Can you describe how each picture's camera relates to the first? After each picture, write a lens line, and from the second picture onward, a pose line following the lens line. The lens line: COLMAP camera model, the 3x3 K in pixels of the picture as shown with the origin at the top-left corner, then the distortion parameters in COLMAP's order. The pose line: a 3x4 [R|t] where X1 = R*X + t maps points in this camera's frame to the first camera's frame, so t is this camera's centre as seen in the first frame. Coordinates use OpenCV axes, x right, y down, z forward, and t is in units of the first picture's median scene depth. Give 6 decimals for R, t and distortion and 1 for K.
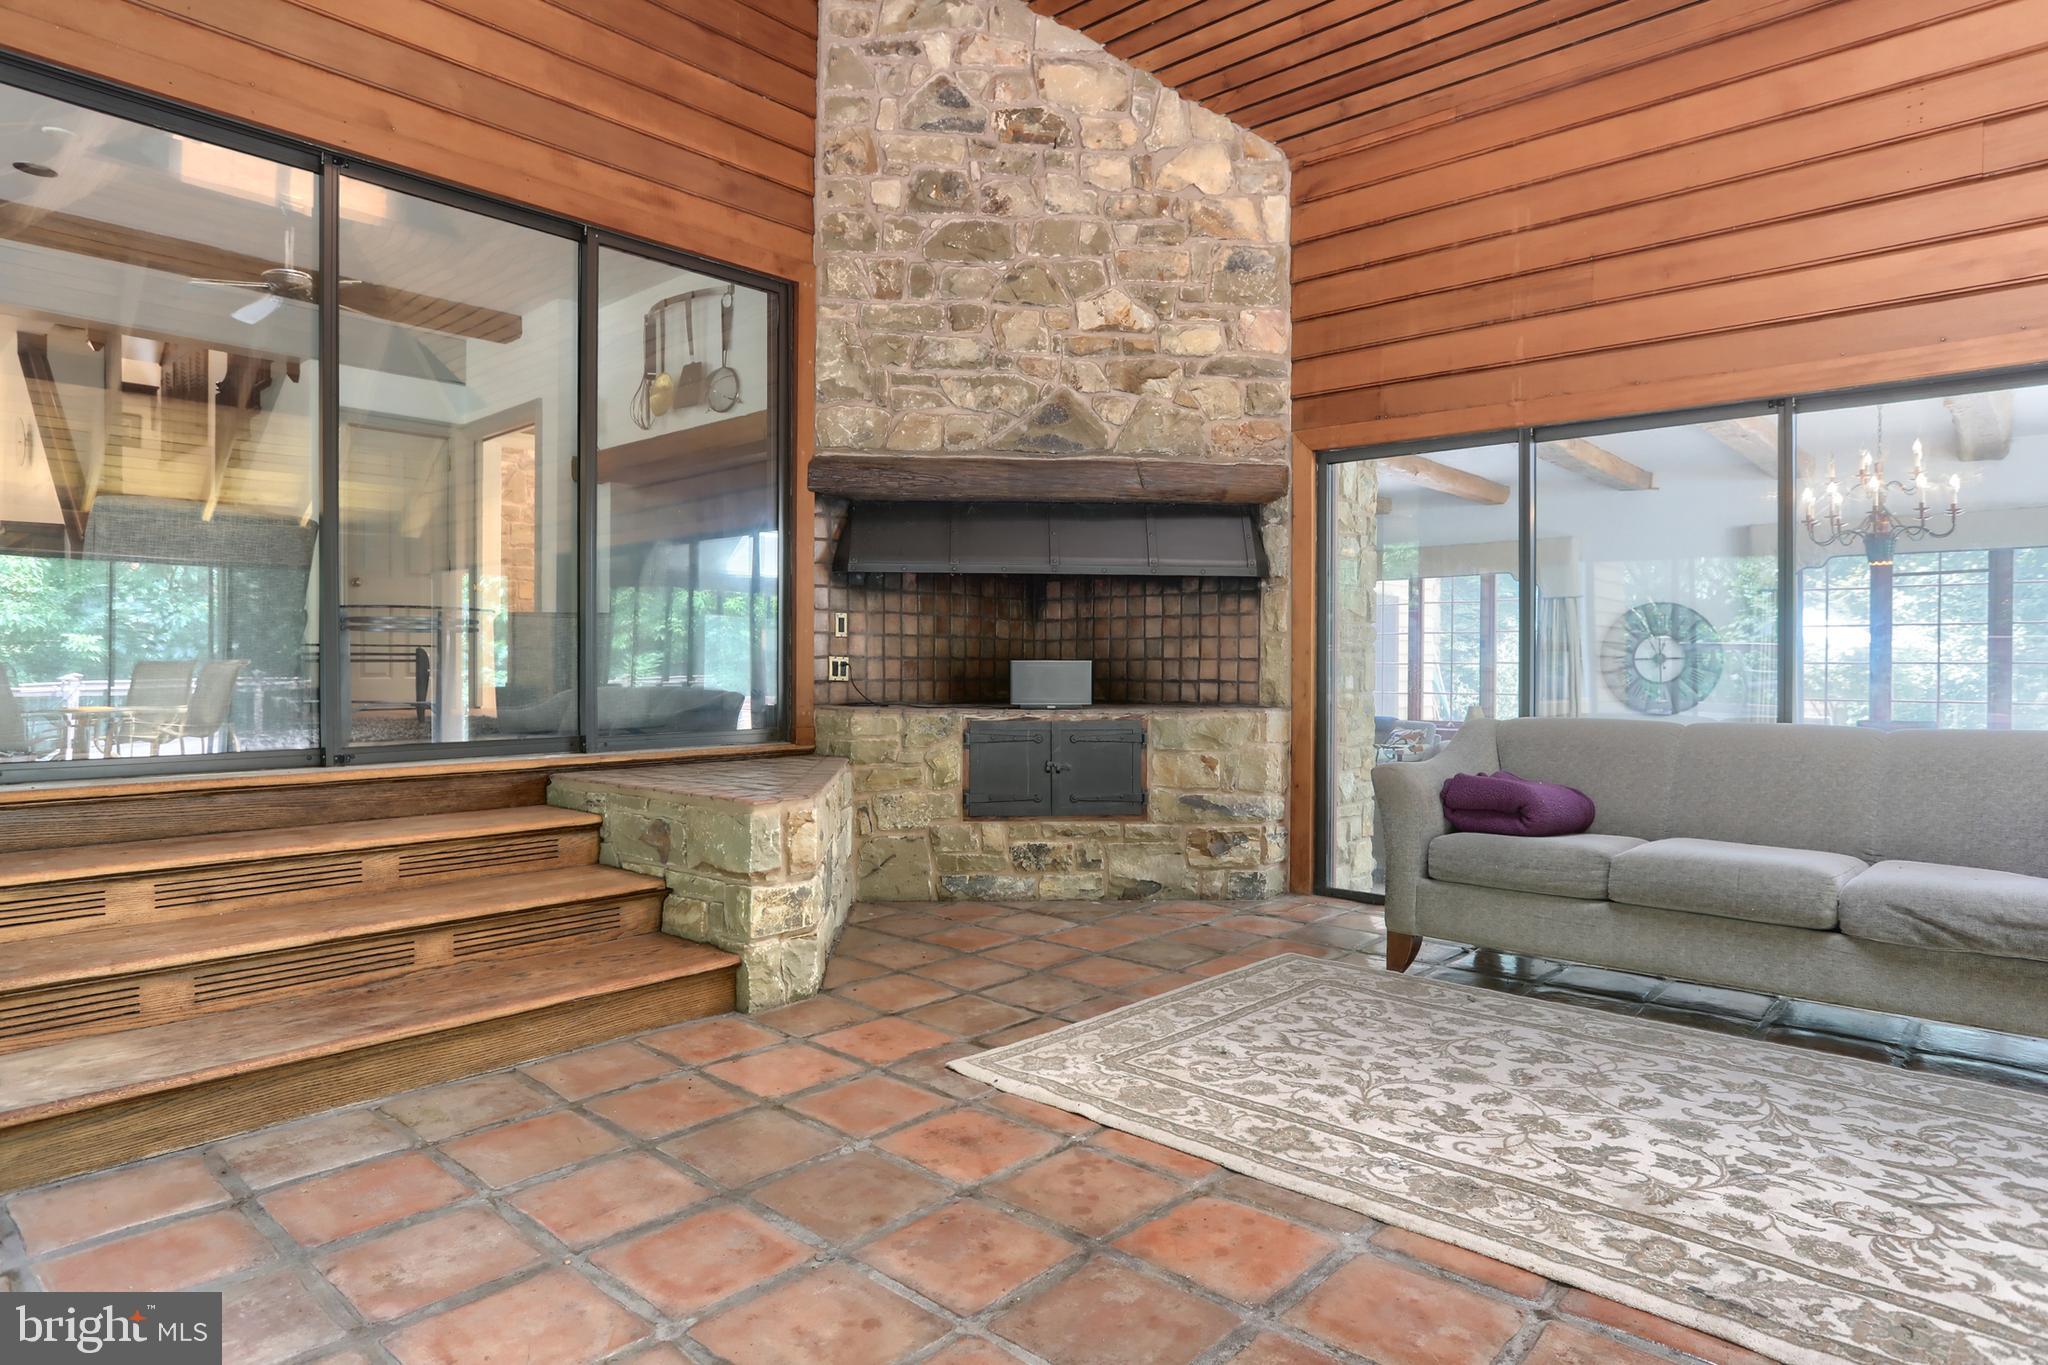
lens RADIAL K [[1160.3, 0, 1028.0], [0, 1160.3, 665.9], [0, 0, 1]] dist [-0.001853, 0.000652]
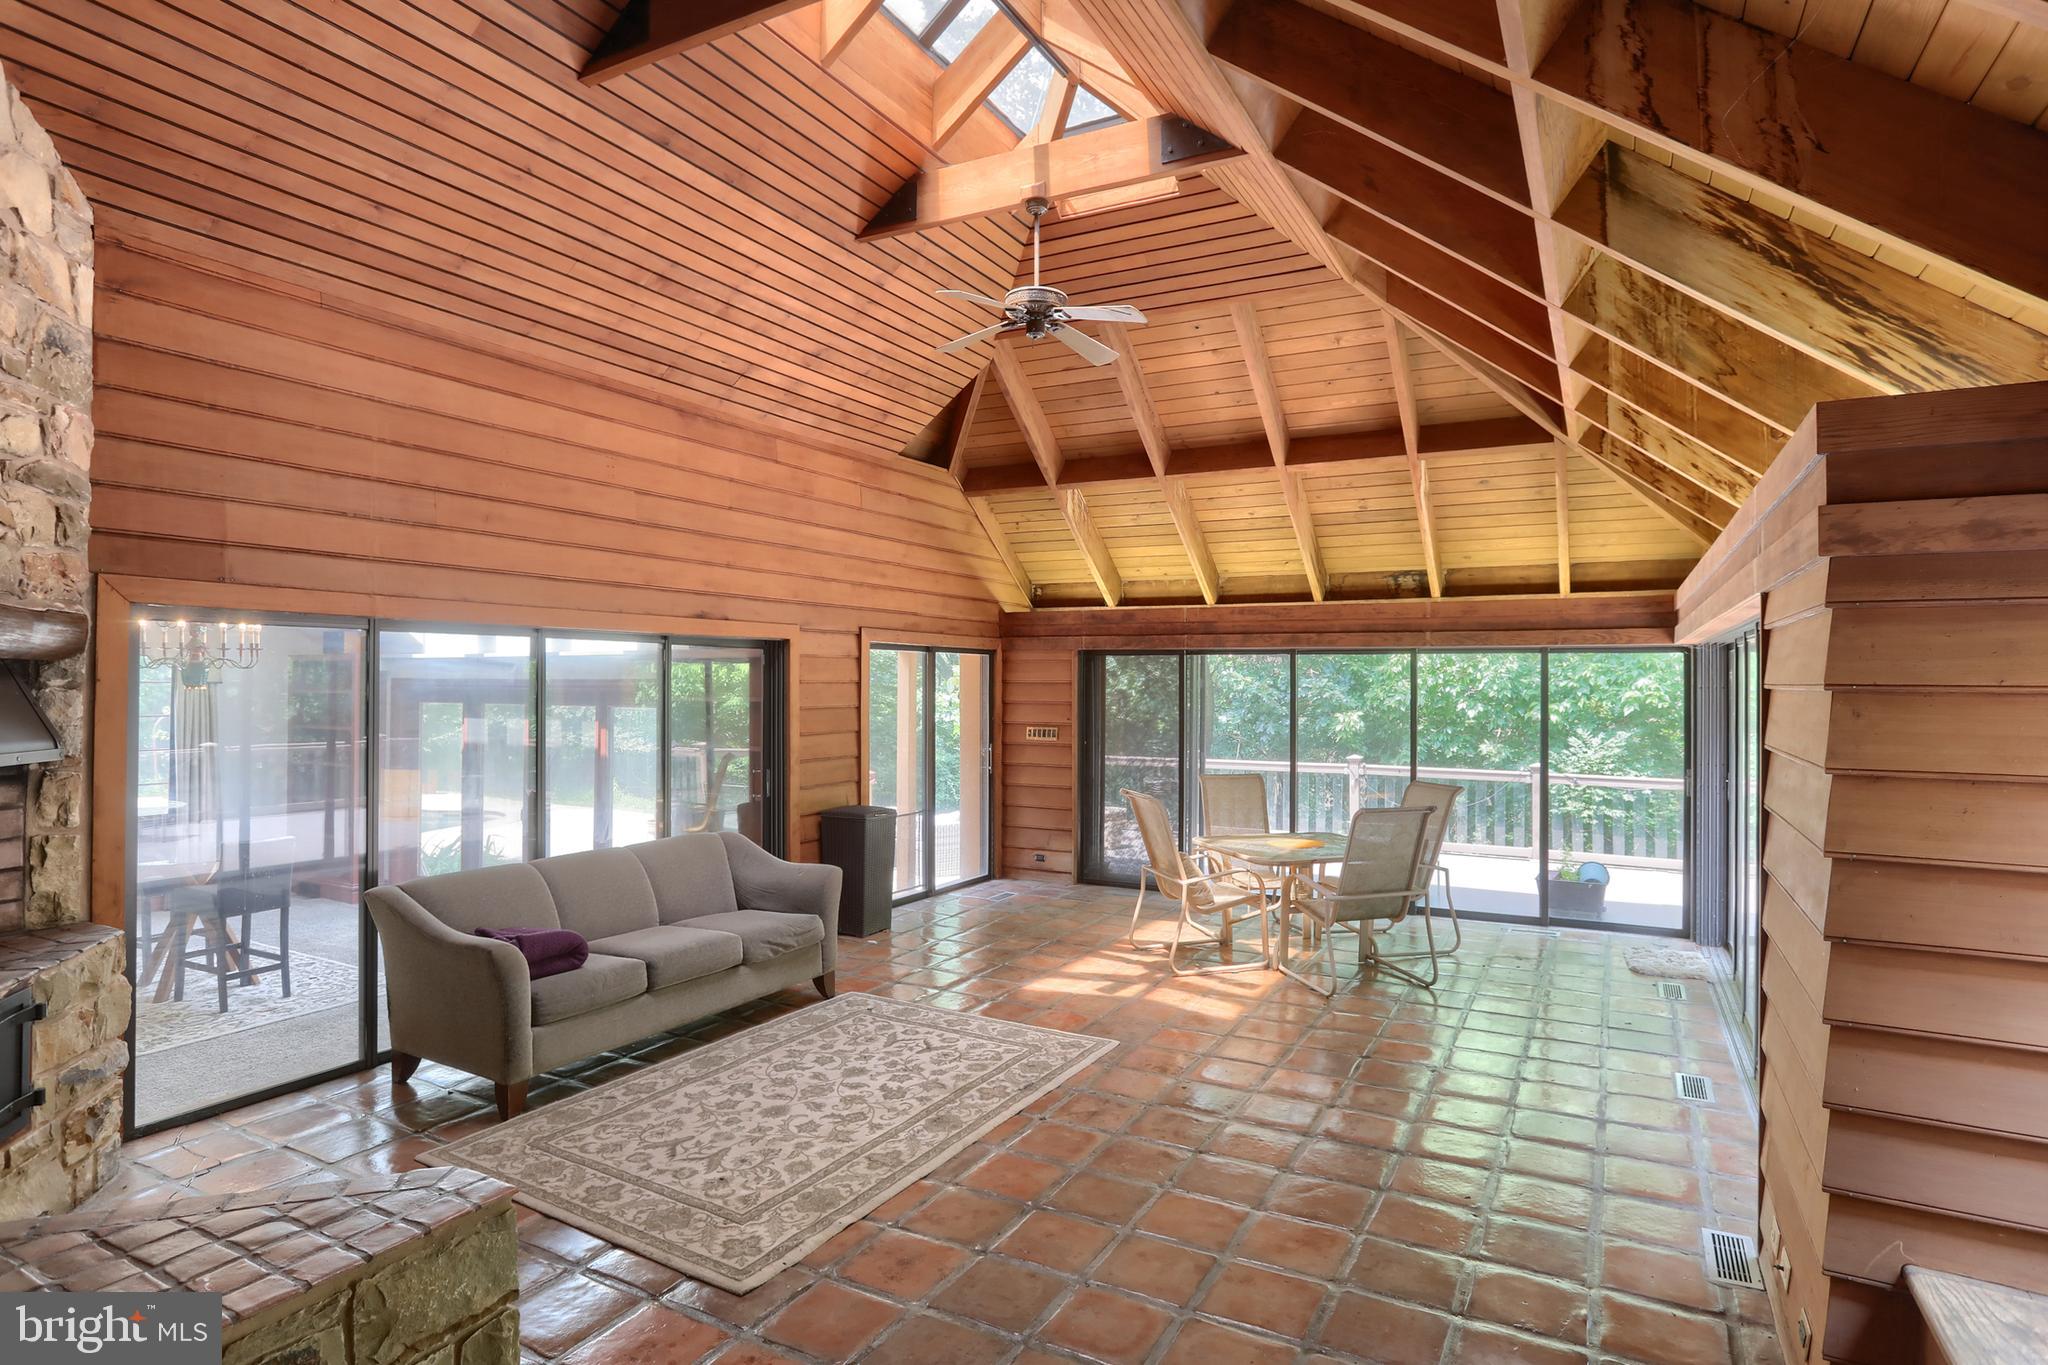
lens RADIAL K [[1105.1, 0, 1030.3], [0, 1105.1, 683.6], [0, 0, 1]] dist [-0.006815, 0.000524]
pose [[-0.222690, -0.008892, 0.974849, -1.232764], [-0.003345, 0.999959, 0.008357, -0.258436], [-0.974883, -0.001400, -0.222711, 1.049040]]
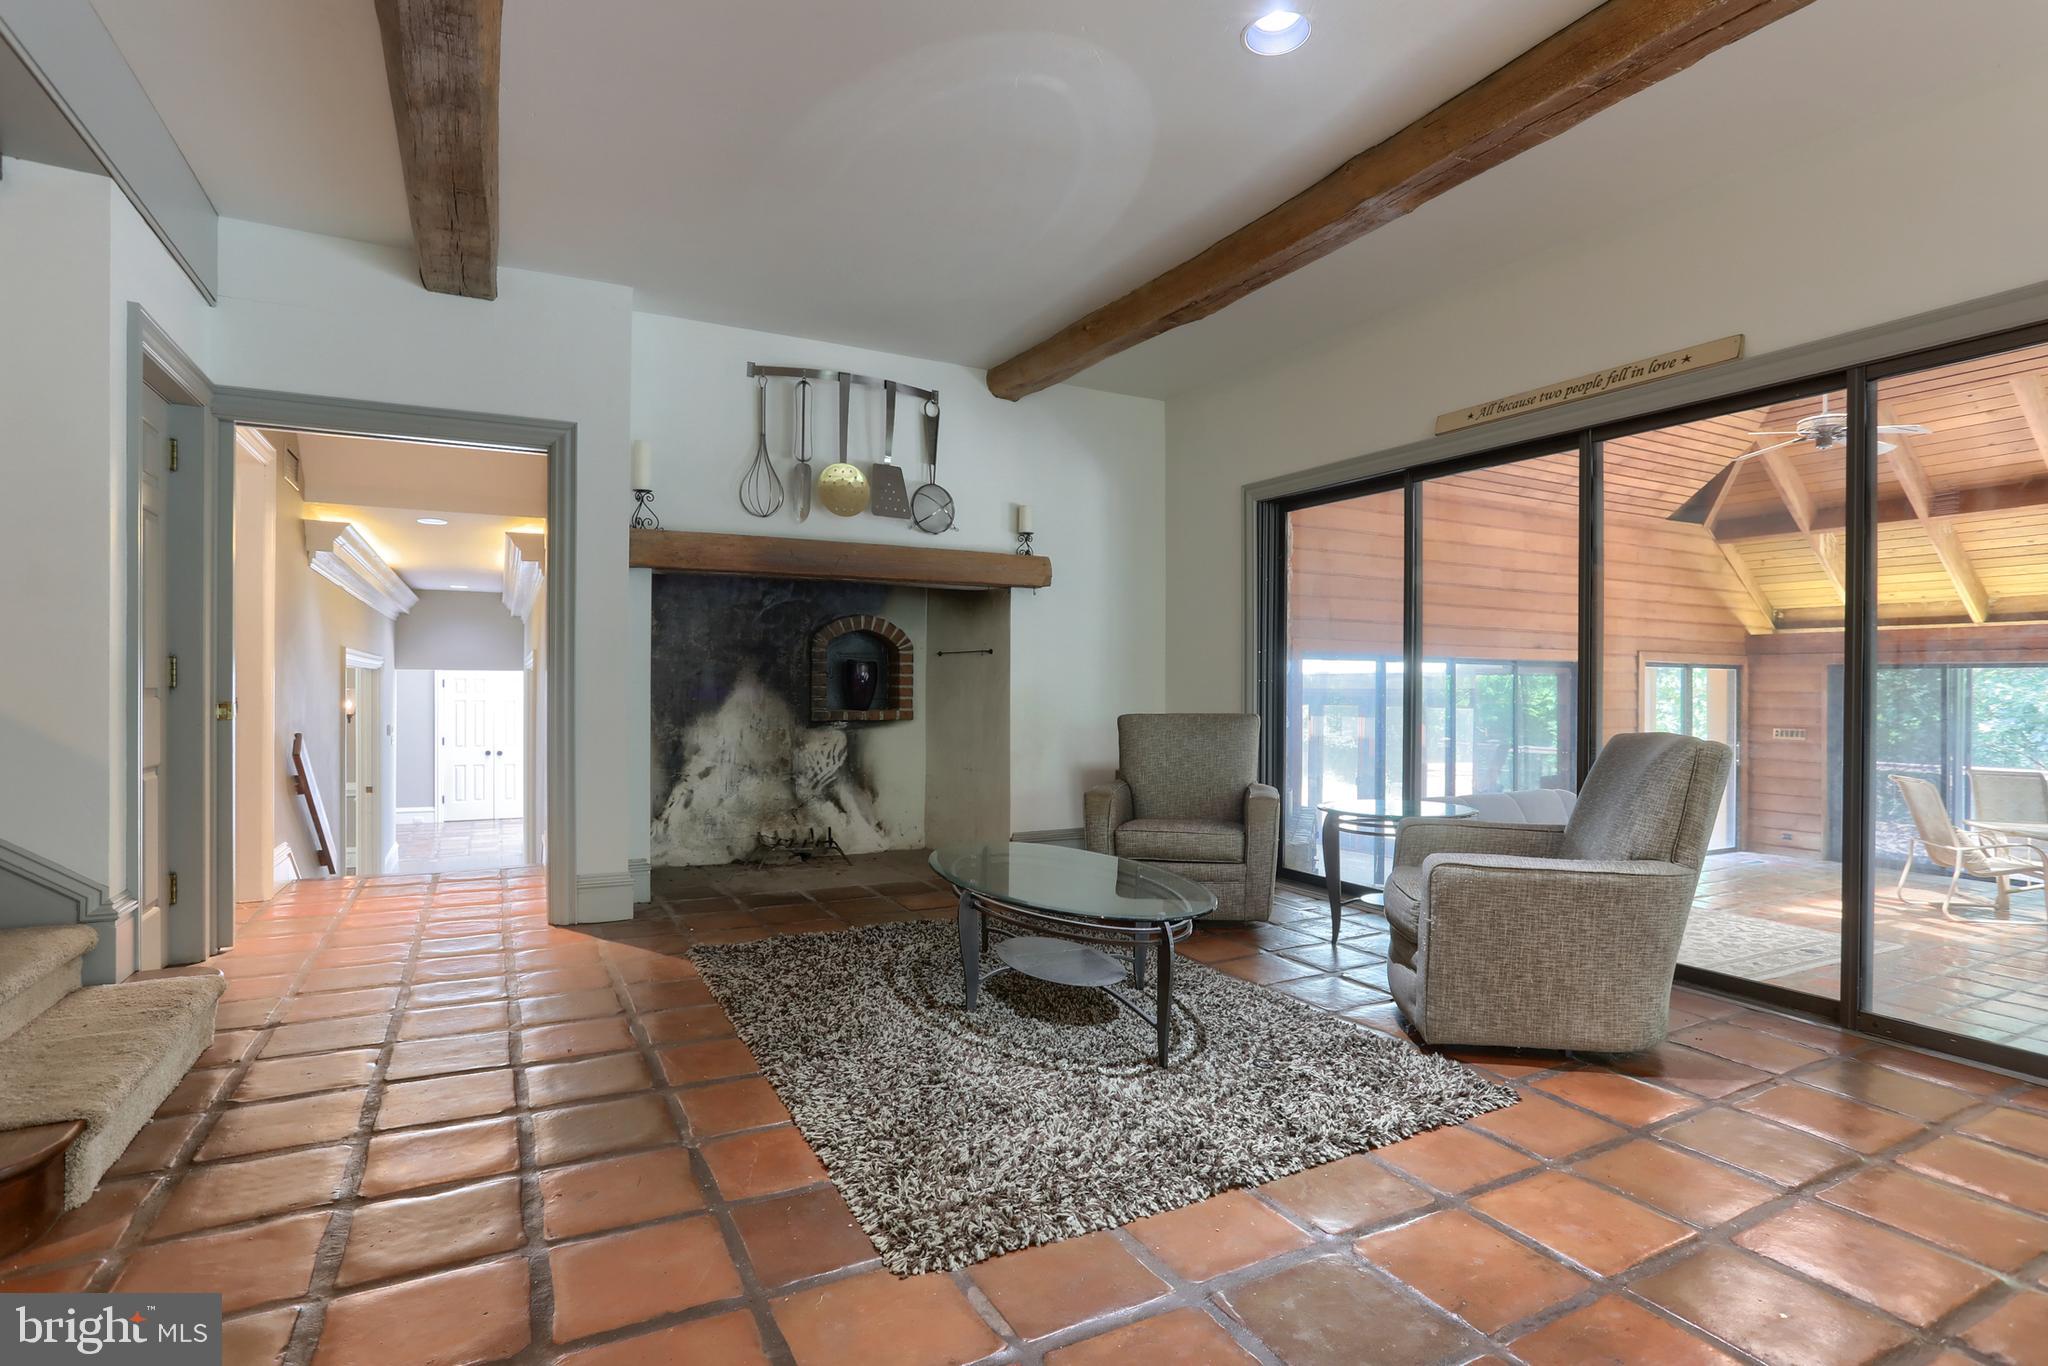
lens RADIAL K [[1033.1, 0, 1038.3], [0, 1033.1, 693.1], [0, 0, 1]] dist [0.005868, 0.003870]
pose [[0.322307, -0.006688, 0.946612, -2.486373], [-0.002386, 0.999966, 0.007877, -0.252842], [-0.946632, -0.004797, 0.322280, 1.661136]]
